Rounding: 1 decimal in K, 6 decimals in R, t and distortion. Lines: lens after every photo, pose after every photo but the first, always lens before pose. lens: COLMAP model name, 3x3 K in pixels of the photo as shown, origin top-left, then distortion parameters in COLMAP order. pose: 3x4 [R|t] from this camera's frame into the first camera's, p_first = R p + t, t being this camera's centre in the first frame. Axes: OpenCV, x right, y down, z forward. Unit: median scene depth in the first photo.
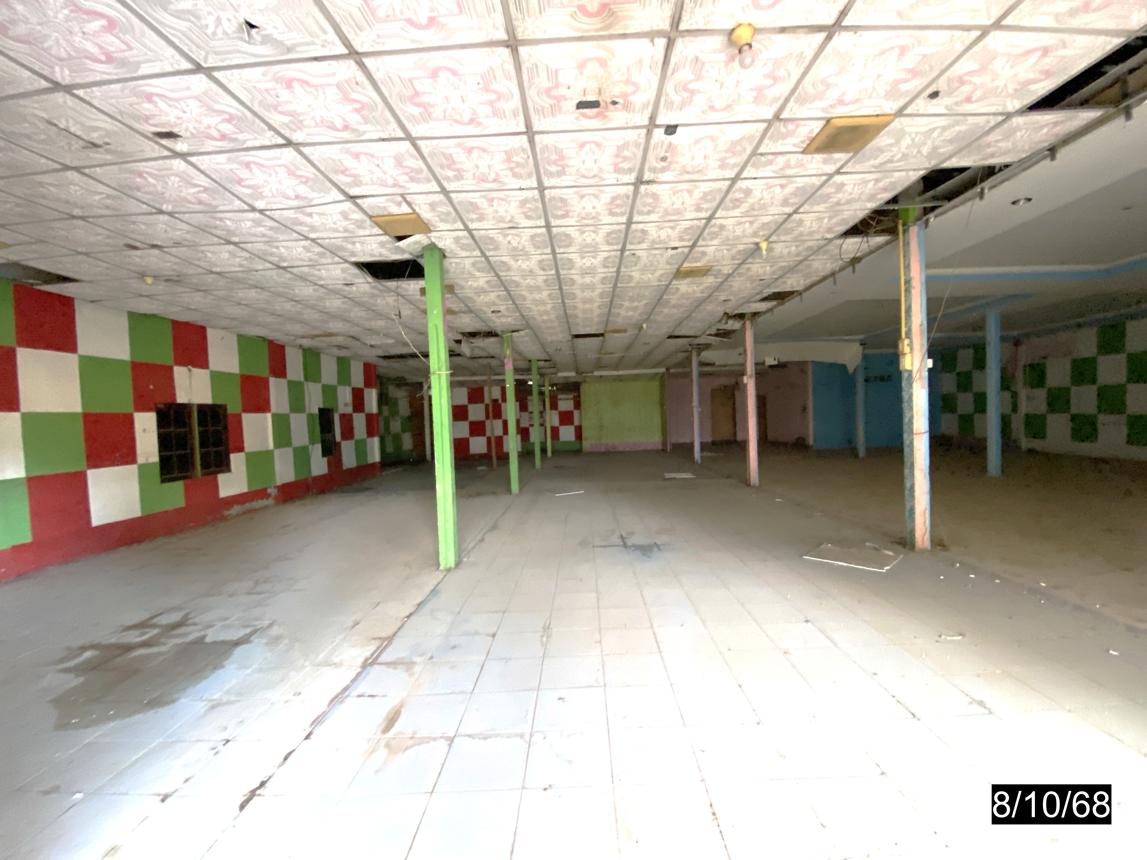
lens RADIAL K [[478.3, 0, 571.7], [0, 478.3, 435.7], [0, 0, 1]] dist [0.023795, -0.023531]
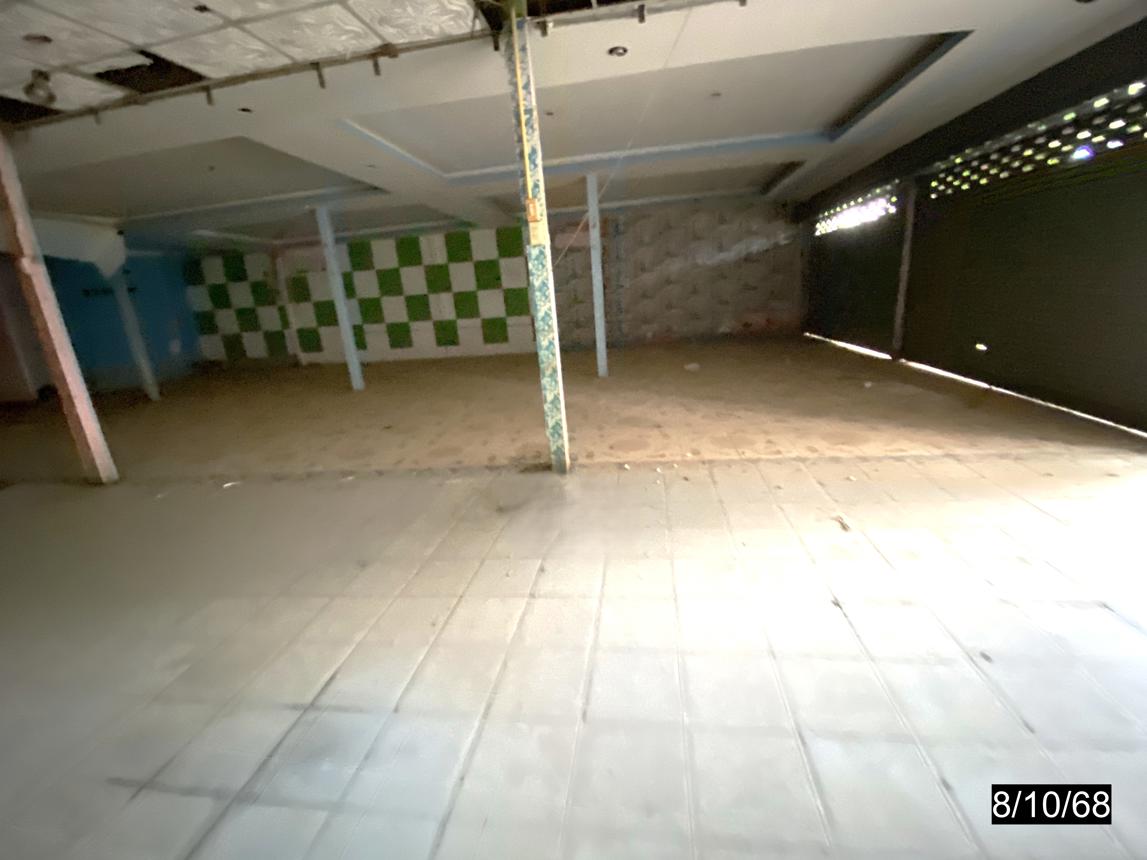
lens RADIAL K [[478.3, 0, 571.7], [0, 478.3, 435.7], [0, 0, 1]] dist [0.023795, -0.023531]
pose [[0.115580, -0.251523, 0.960925, -0.057562], [0.108302, 0.964832, 0.239519, -0.015761], [-0.987376, 0.076387, 0.138756, 0.540065]]
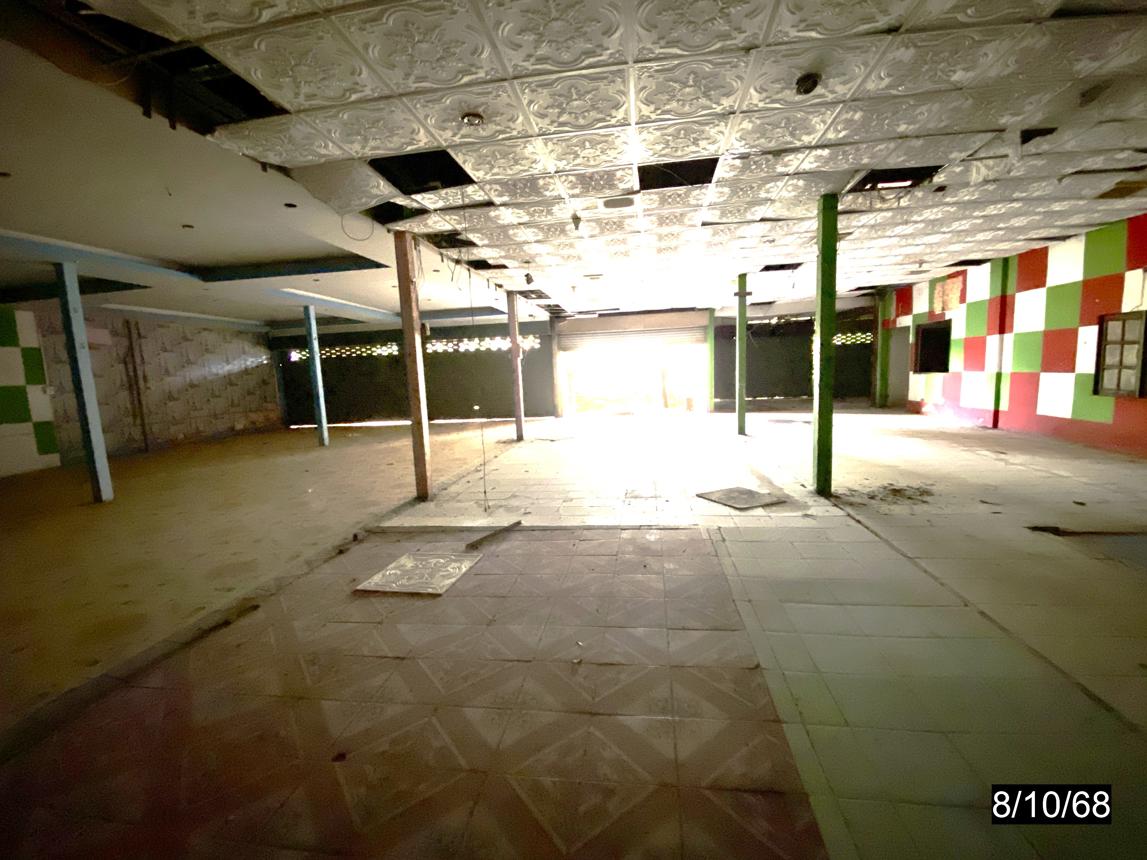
lens RADIAL K [[478.3, 0, 571.7], [0, 478.3, 435.7], [0, 0, 1]] dist [0.023795, -0.023531]
pose [[-0.992452, 0.073574, 0.098116, 0.177466], [0.088664, 0.983195, 0.159582, -0.080128], [-0.084726, 0.167076, -0.982297, 2.204356]]
